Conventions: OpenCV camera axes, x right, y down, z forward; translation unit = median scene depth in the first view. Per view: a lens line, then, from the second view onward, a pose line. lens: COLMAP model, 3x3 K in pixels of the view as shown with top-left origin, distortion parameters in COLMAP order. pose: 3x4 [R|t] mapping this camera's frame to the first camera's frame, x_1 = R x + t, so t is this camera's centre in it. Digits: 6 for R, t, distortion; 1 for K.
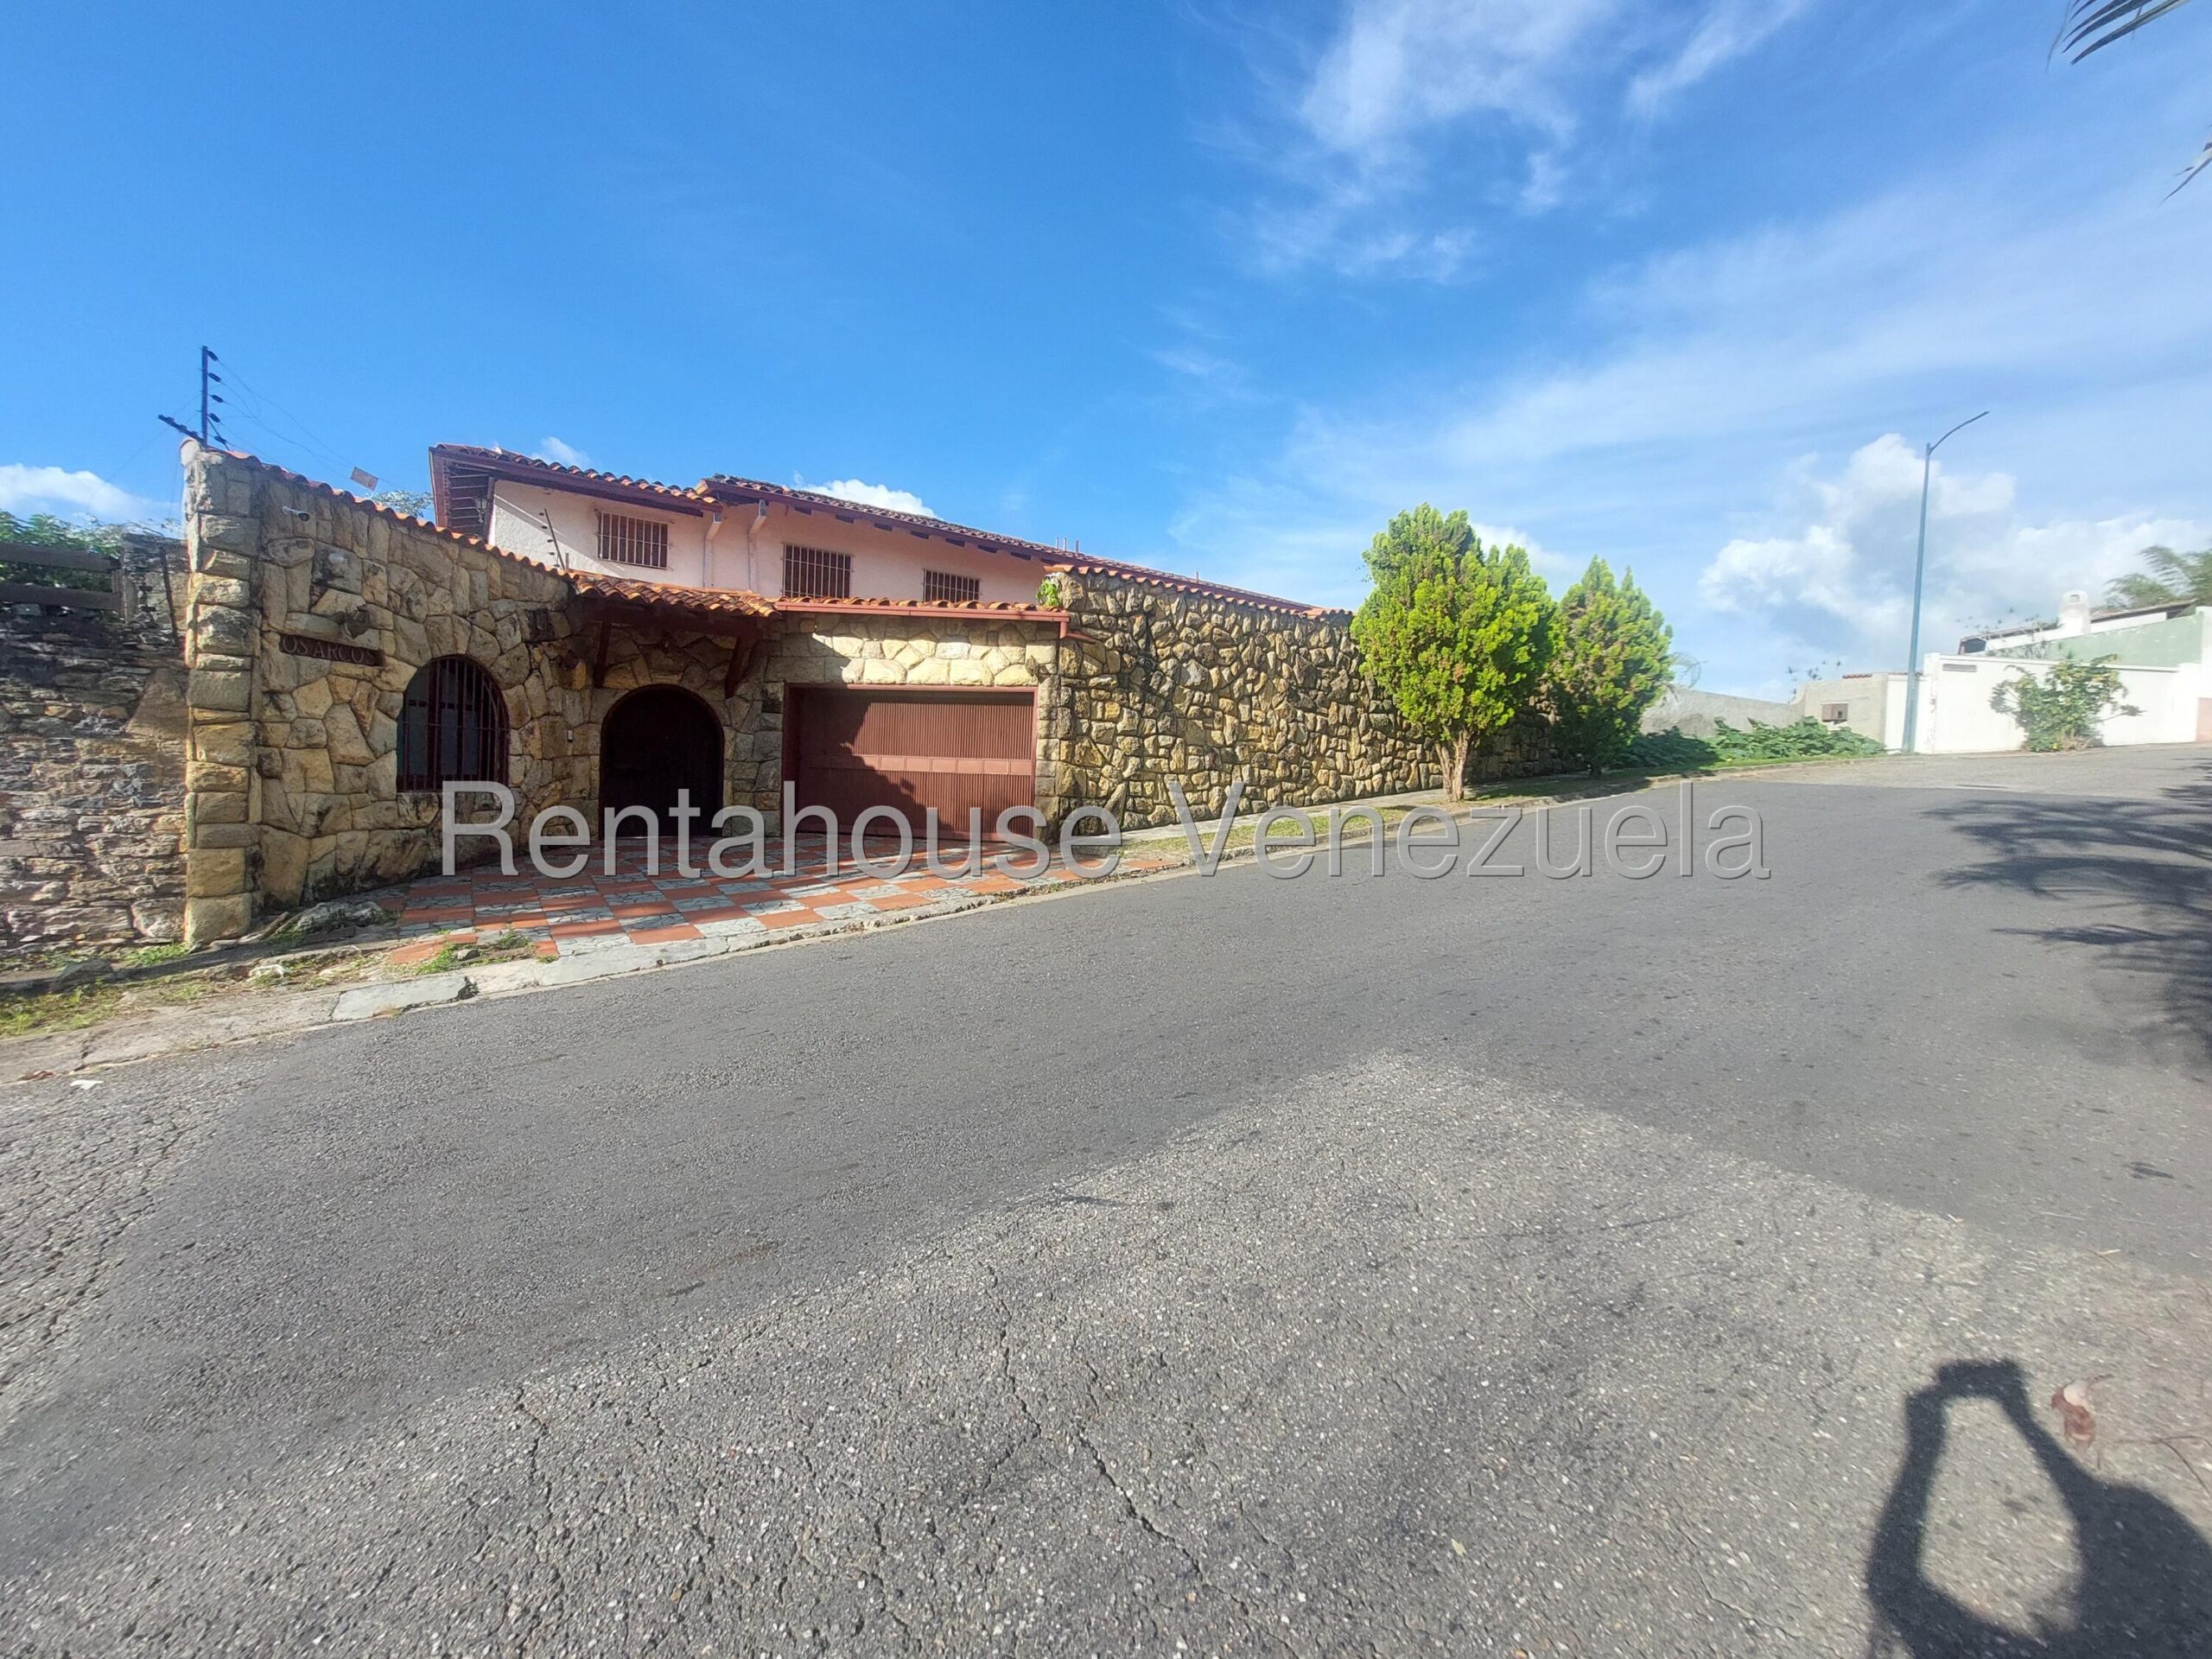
lens RADIAL K [[893.2, 0, 1118.8], [0, 893.2, 795.8], [0, 0, 1]] dist [-0.024868, -0.000308]
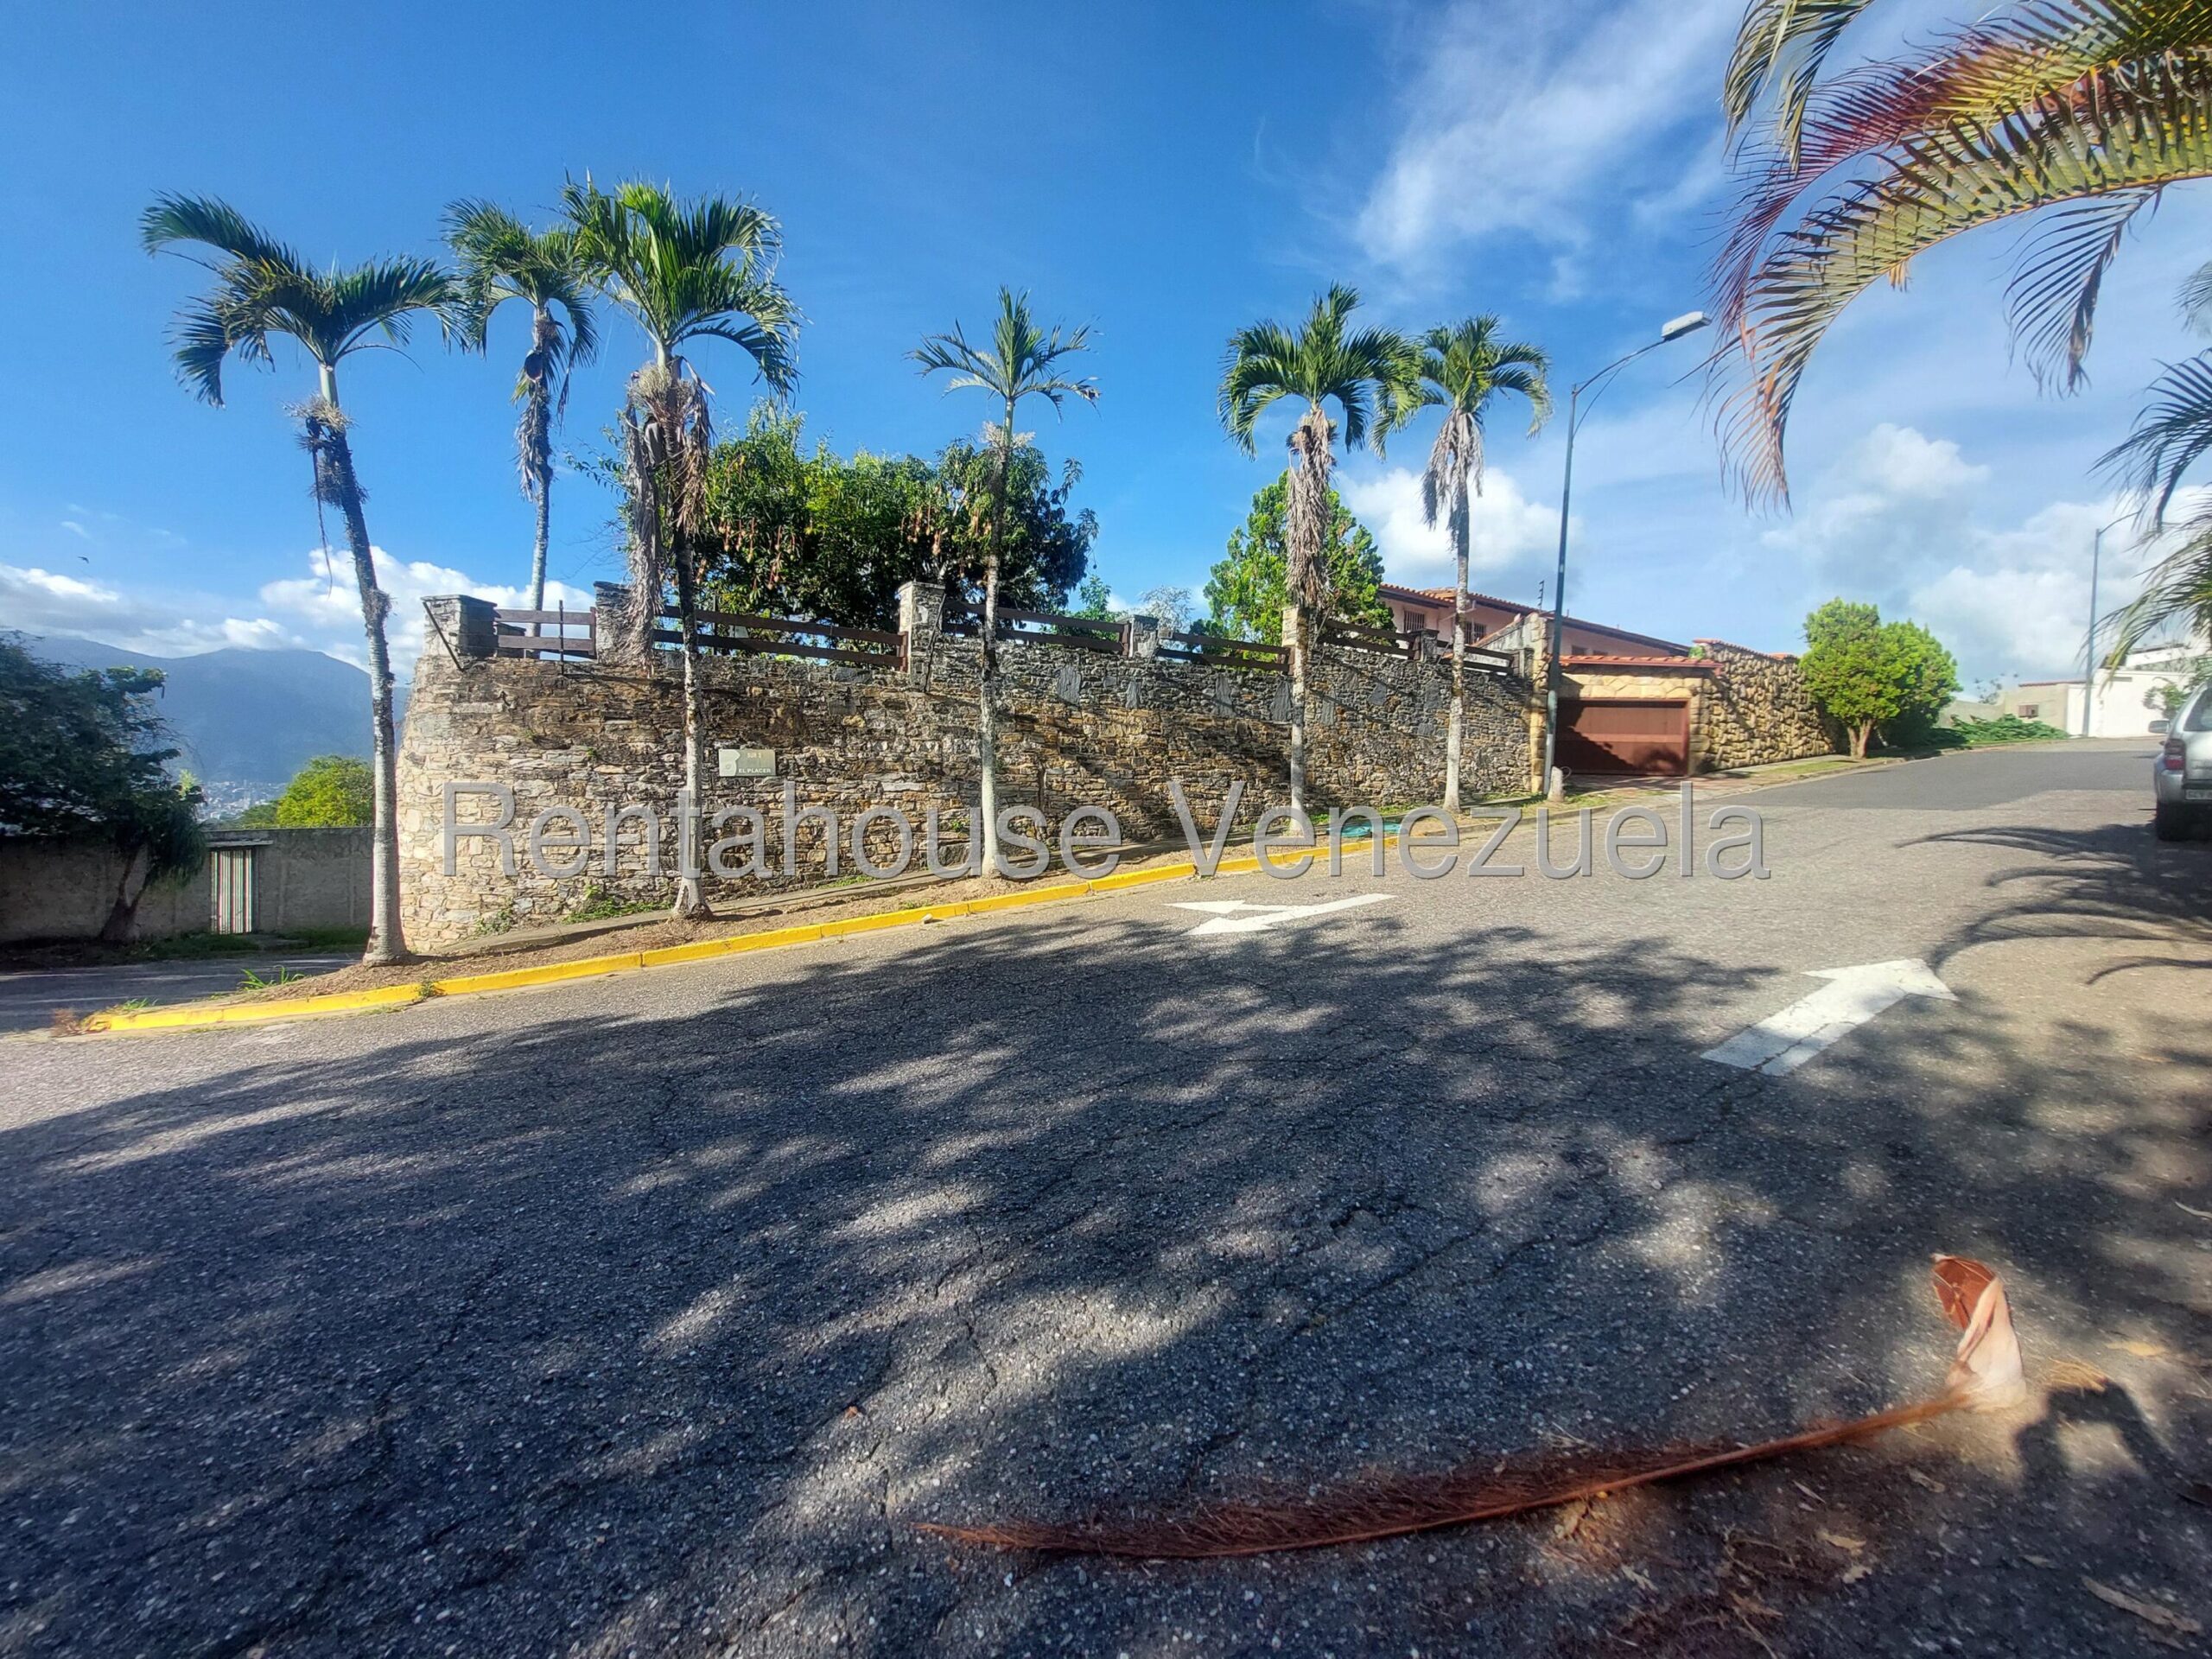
lens RADIAL K [[881.9, 0, 1102.0], [0, 881.9, 796.4], [0, 0, 1]] dist [-0.012581, -0.003297]
pose [[0.998174, -0.004719, -0.060220, -1.253061], [0.004001, 0.999920, -0.012026, 0.115688], [0.060272, 0.011763, 0.998113, -1.033798]]
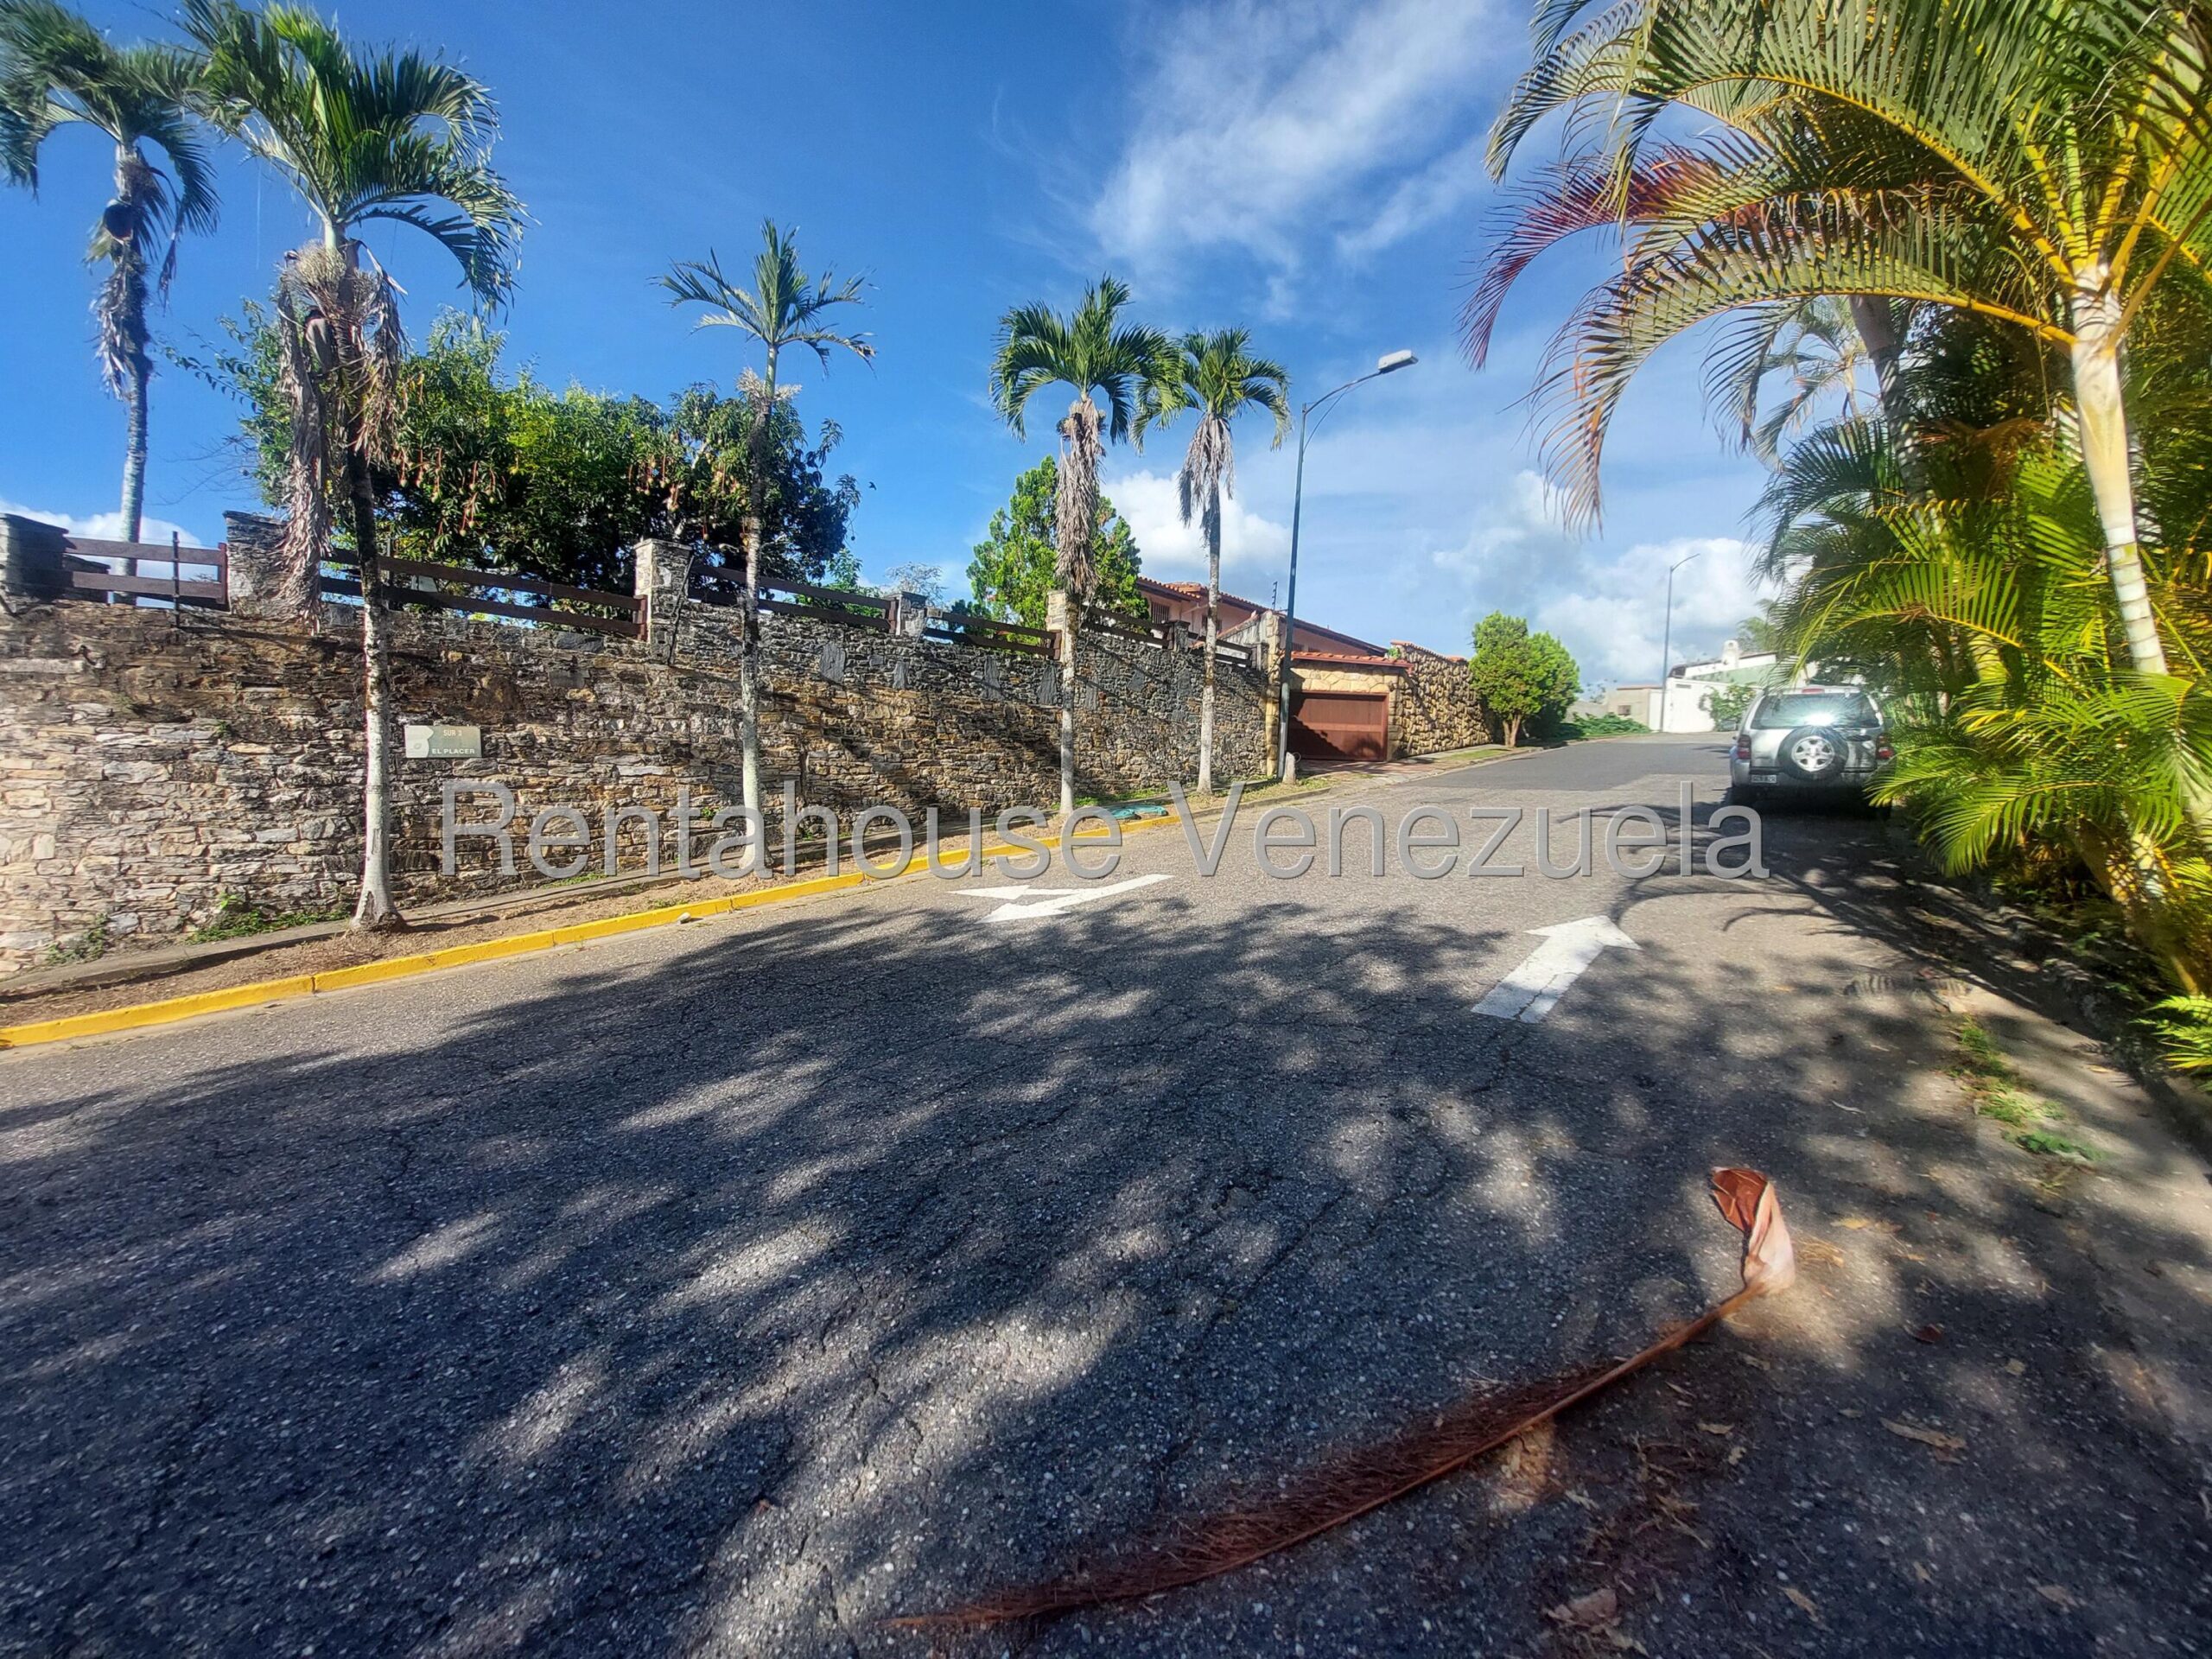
lens RADIAL K [[881.9, 0, 1102.0], [0, 881.9, 796.4], [0, 0, 1]] dist [-0.012581, -0.003297]
pose [[0.973442, -0.009786, 0.228726, -1.282776], [0.007759, 0.999922, 0.009759, 0.113674], [-0.228804, -0.007725, 0.973442, -1.022072]]
